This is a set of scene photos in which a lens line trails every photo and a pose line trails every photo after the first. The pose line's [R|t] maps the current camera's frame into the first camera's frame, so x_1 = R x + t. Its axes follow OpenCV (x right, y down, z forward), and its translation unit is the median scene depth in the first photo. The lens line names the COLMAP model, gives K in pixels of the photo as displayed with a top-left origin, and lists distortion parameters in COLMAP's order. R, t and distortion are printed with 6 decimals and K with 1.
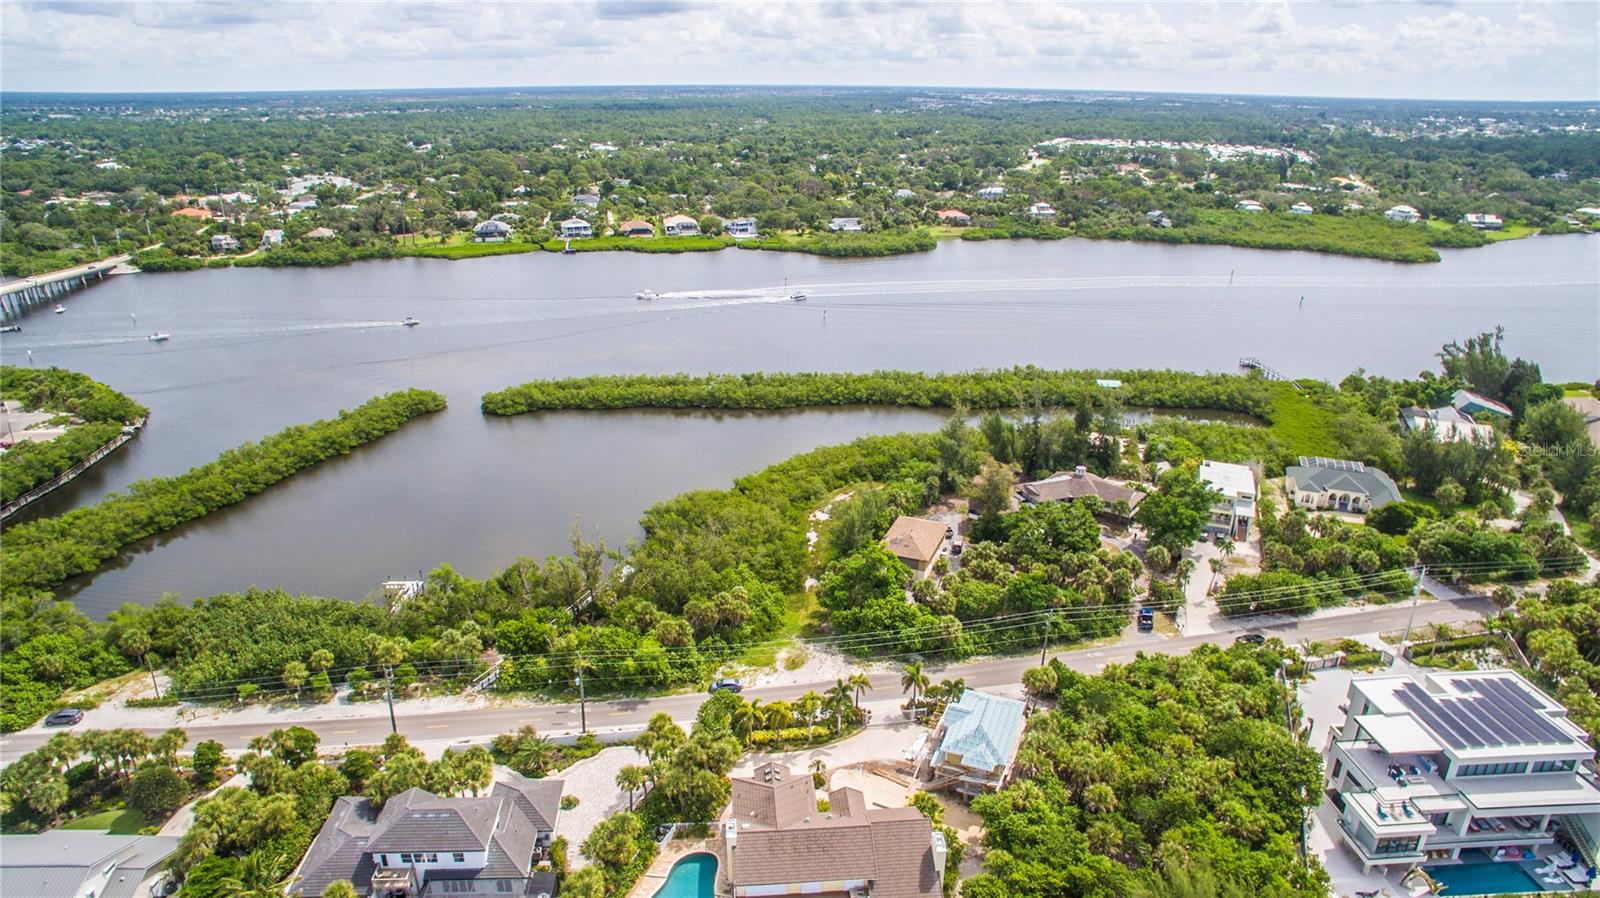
lens RADIAL K [[966.9, 0, 800.4], [0, 966.9, 445.2], [0, 0, 1]] dist [-0.126937, 0.095419]
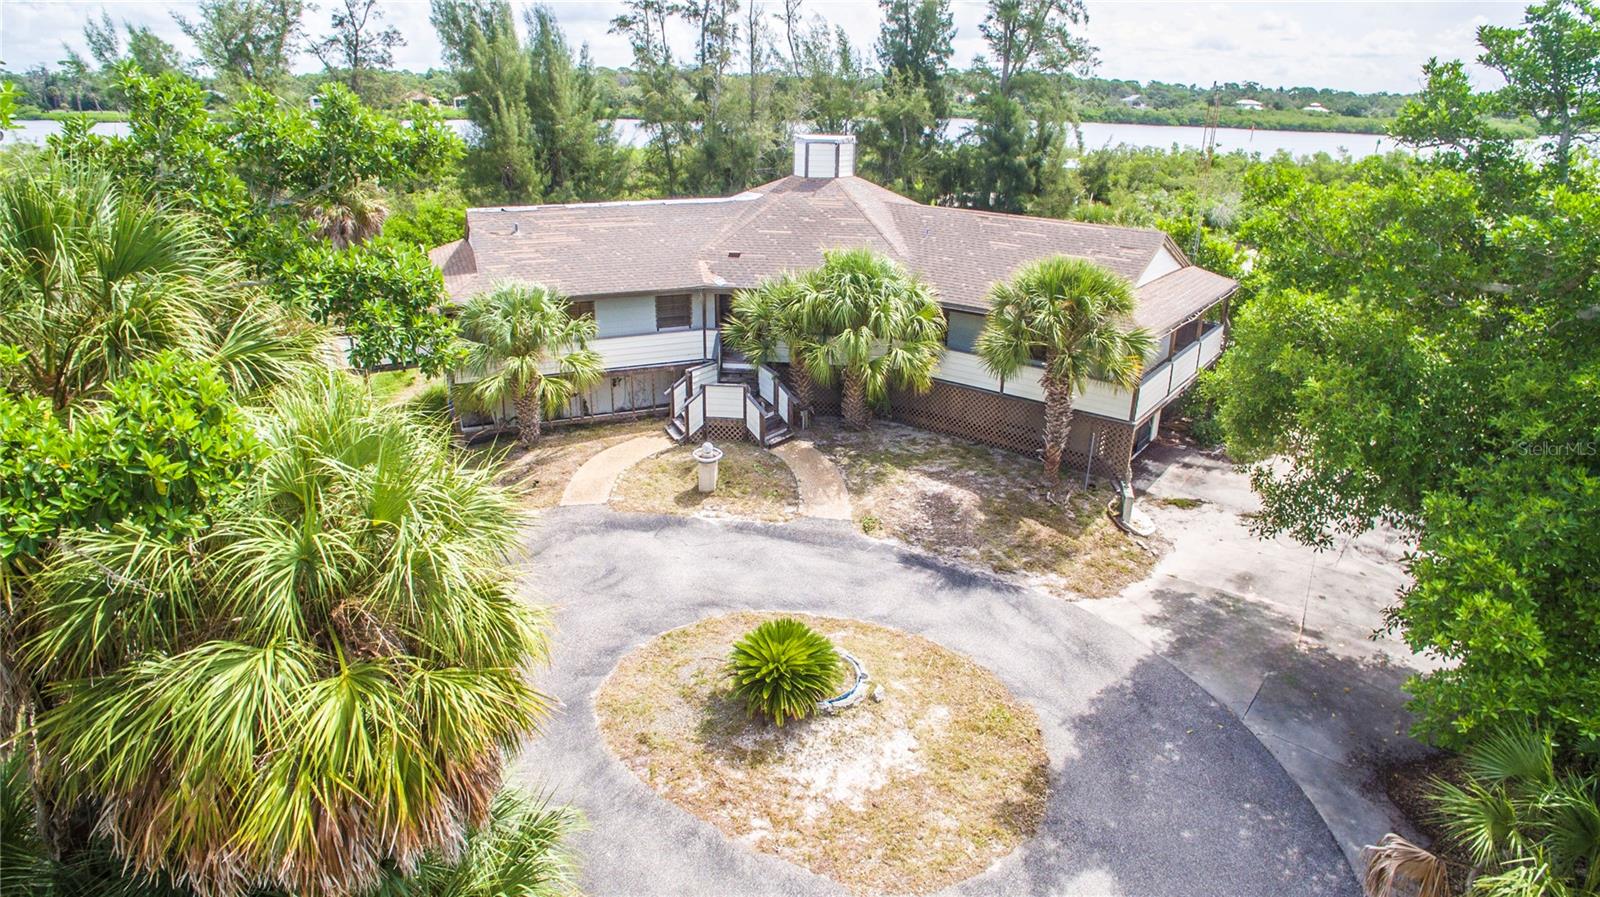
lens RADIAL K [[928.5, 0, 797.4], [0, 928.5, 451.0], [0, 0, 1]] dist [-0.124365, 0.088075]
pose [[0.999817, -0.001818, 0.019048, 0.124653], [0.001544, 0.999895, 0.014395, 0.032721], [-0.019072, -0.014363, 0.999715, 0.367748]]
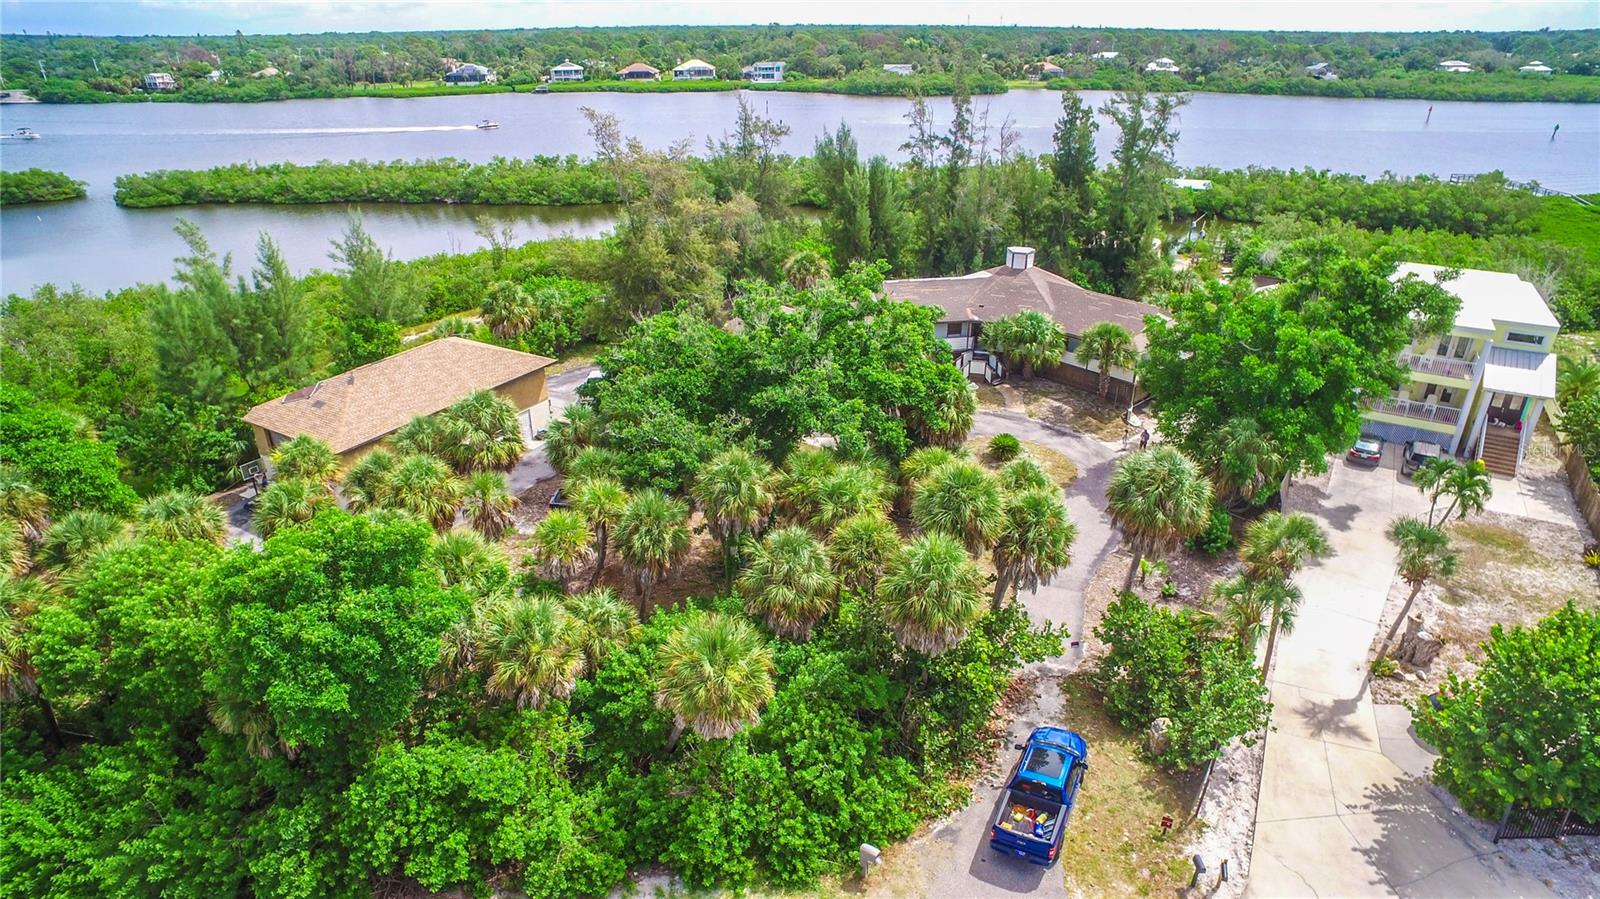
lens RADIAL K [[928.5, 0, 797.4], [0, 928.5, 452.0], [0, 0, 1]] dist [-0.124365, 0.088075]
pose [[0.987086, 0.059420, -0.148764, 0.115896], [-0.048072, 0.995734, 0.078752, 0.033695], [0.152808, -0.070584, 0.985732, 0.277250]]
